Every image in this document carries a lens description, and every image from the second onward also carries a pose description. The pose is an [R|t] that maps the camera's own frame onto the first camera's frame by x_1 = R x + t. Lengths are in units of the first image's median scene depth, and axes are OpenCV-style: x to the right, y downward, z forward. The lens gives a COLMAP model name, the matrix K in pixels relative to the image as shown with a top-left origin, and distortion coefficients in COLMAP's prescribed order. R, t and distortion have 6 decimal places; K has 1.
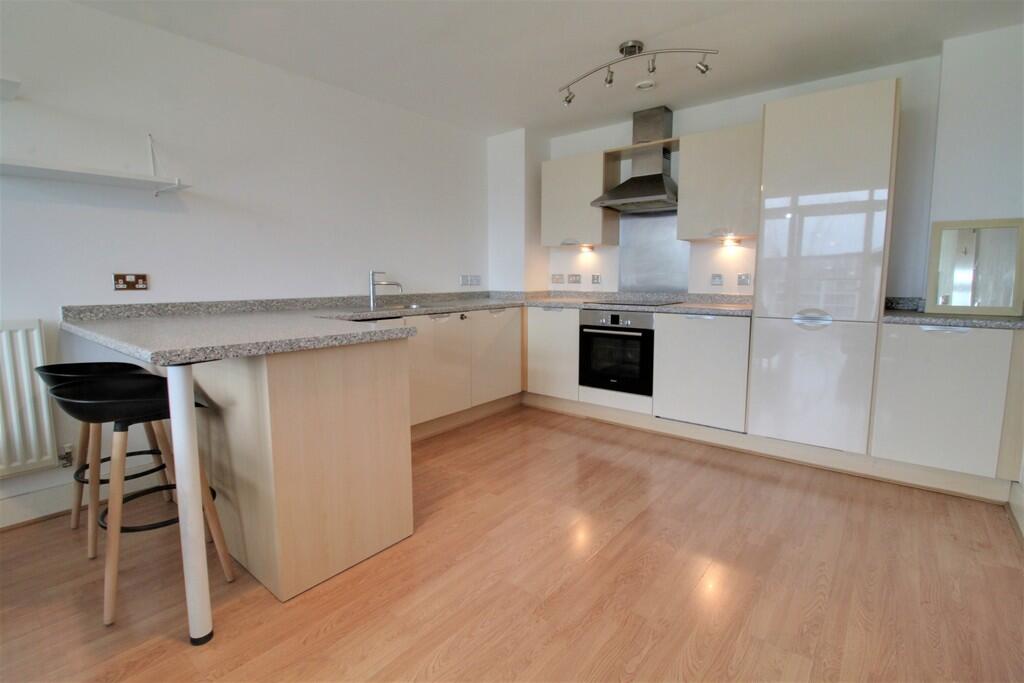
lens RADIAL K [[473.1, 0, 512.4], [0, 473.1, 336.9], [0, 0, 1]] dist [-0.003880, -0.010198]
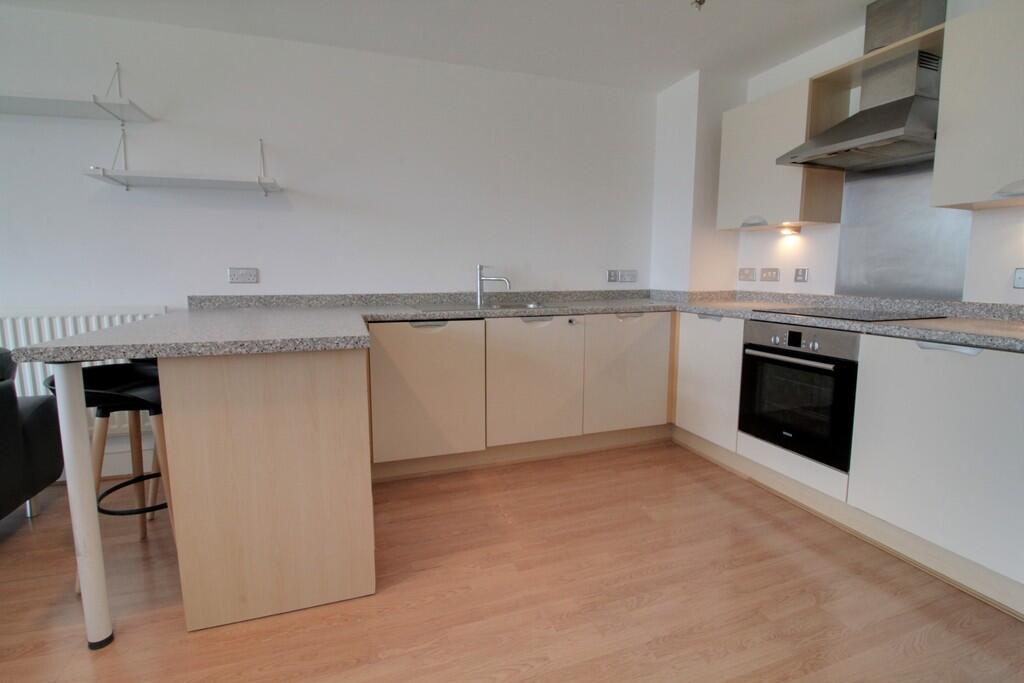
lens RADIAL K [[473.1, 0, 512.0], [0, 473.1, 335.9], [0, 0, 1]] dist [-0.003880, -0.010198]
pose [[0.851740, 0.071368, -0.519081, 0.225964], [-0.067201, 0.997378, 0.026860, -0.032950], [0.519637, 0.012005, 0.854303, 0.265973]]
